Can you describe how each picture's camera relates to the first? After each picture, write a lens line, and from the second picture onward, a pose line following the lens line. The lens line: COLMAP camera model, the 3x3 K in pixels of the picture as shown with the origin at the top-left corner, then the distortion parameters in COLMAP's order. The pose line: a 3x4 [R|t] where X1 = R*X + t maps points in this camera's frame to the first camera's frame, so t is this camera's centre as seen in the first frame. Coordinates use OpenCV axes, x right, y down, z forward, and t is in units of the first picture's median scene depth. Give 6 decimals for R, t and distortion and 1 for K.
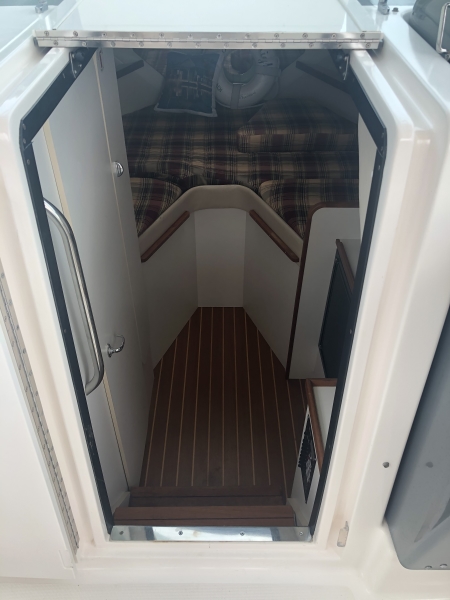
lens RADIAL K [[558.2, 0, 224.8], [0, 558.2, 300.7], [0, 0, 1]] dist [0.117825, 0.000000]
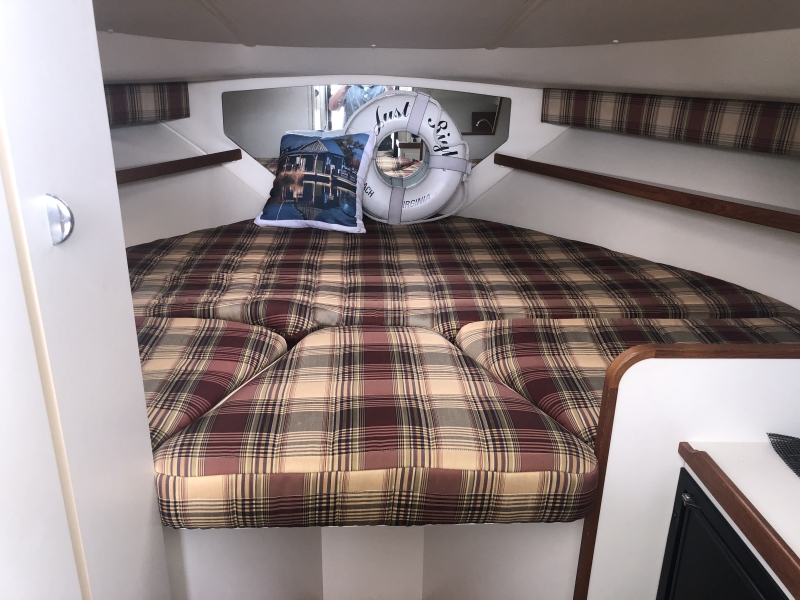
lens RADIAL K [[656.1, 0, 401.4], [0, 656.1, 301.1], [0, 0, 1]] dist [0.043466, -0.061420]
pose [[0.998943, -0.009769, 0.044924, -0.008441], [0.024067, 0.943688, -0.329960, -0.043197], [-0.039171, 0.330692, 0.942925, 0.415857]]
